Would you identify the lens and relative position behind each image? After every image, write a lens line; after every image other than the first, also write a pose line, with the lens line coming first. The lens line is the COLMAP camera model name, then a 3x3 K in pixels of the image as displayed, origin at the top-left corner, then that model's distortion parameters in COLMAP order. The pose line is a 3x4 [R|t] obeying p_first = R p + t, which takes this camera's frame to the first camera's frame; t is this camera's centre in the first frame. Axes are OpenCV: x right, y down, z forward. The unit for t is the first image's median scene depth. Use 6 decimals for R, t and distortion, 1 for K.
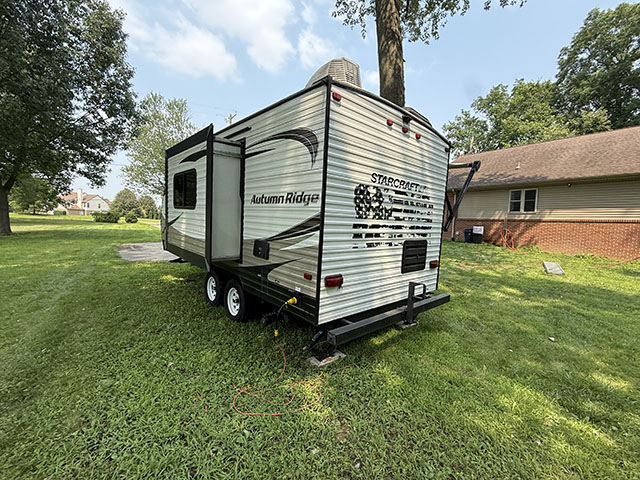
lens RADIAL K [[275.1, 0, 322.0], [0, 275.1, 239.2], [0, 0, 1]] dist [0.001852, -0.000705]
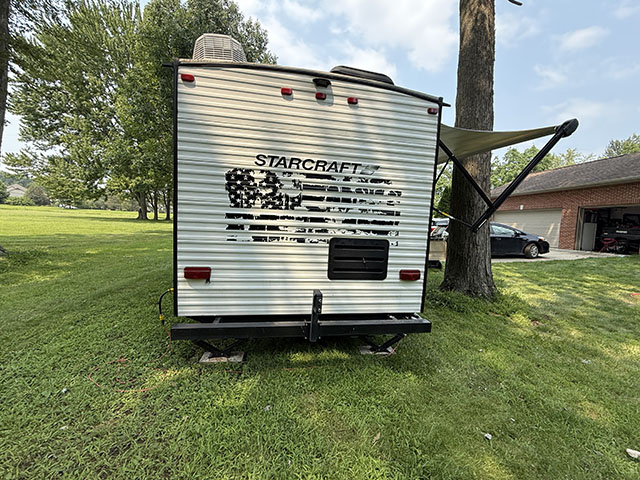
lens RADIAL K [[275.1, 0, 316.9], [0, 275.1, 238.8], [0, 0, 1]] dist [0.001852, -0.000705]
pose [[0.848966, 0.036265, -0.527202, 0.728114], [-0.047638, 0.998833, -0.008004, 0.018216], [0.526296, 0.031910, 0.849702, 0.339774]]
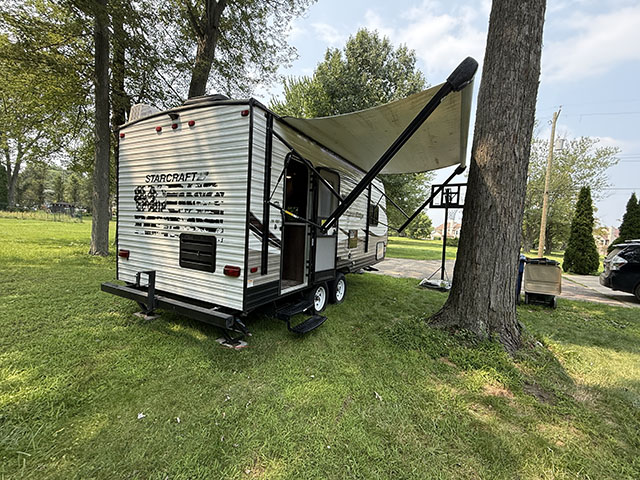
lens RADIAL K [[275.1, 0, 319.0], [0, 275.1, 240.5], [0, 0, 1]] dist [0.001852, -0.000705]
pose [[0.340994, 0.013457, -0.939969, 1.494436], [-0.109324, 0.993681, -0.025434, 0.002991], [0.933687, 0.111434, 0.340311, 1.215073]]
